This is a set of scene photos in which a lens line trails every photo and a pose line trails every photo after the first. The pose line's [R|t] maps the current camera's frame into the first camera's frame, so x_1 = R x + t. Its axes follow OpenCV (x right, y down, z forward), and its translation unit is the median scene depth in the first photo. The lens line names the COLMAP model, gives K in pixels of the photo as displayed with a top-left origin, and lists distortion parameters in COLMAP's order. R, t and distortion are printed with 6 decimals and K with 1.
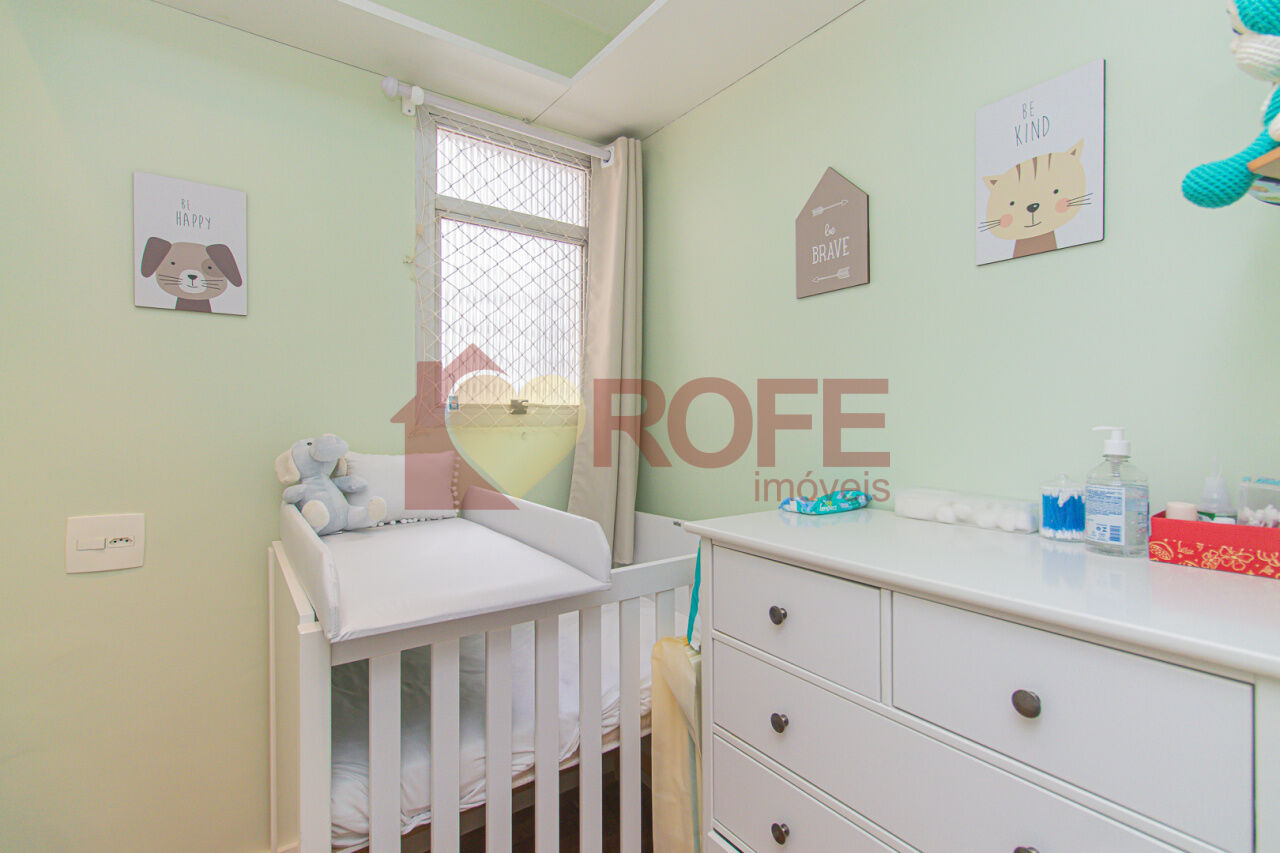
lens RADIAL K [[580.1, 0, 641.3], [0, 580.1, 419.8], [0, 0, 1]] dist [0.004635, 0.001321]
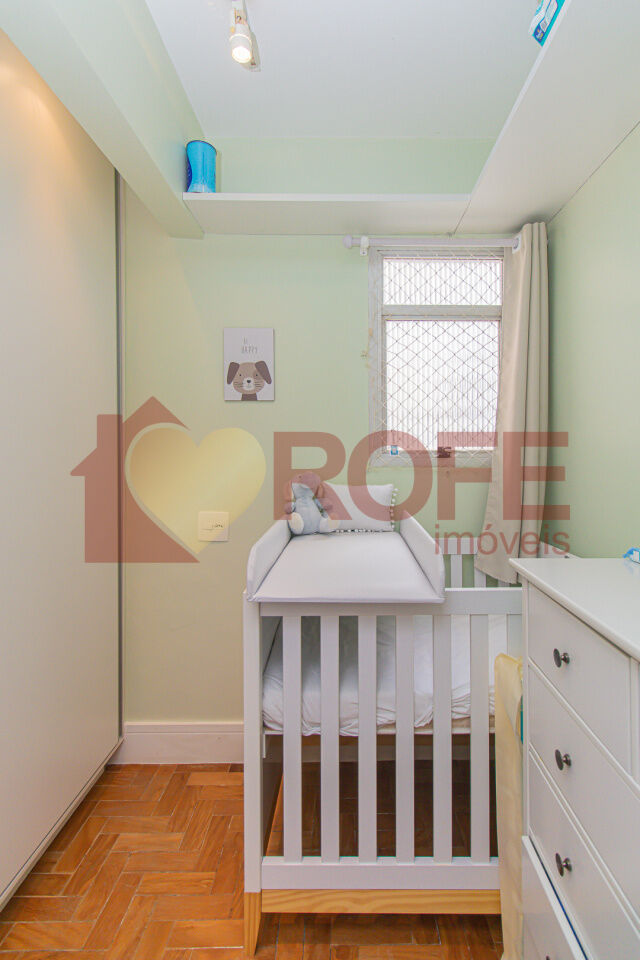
lens RADIAL K [[435.1, 0, 337.6], [0, 435.1, 454.4], [0, 0, 1]] dist [0.004635, 0.001321]
pose [[0.816092, 0.000115, -0.577922, 0.196924], [-0.002113, 0.999994, -0.002784, -0.017078], [0.577918, 0.003493, 0.816087, 0.063677]]
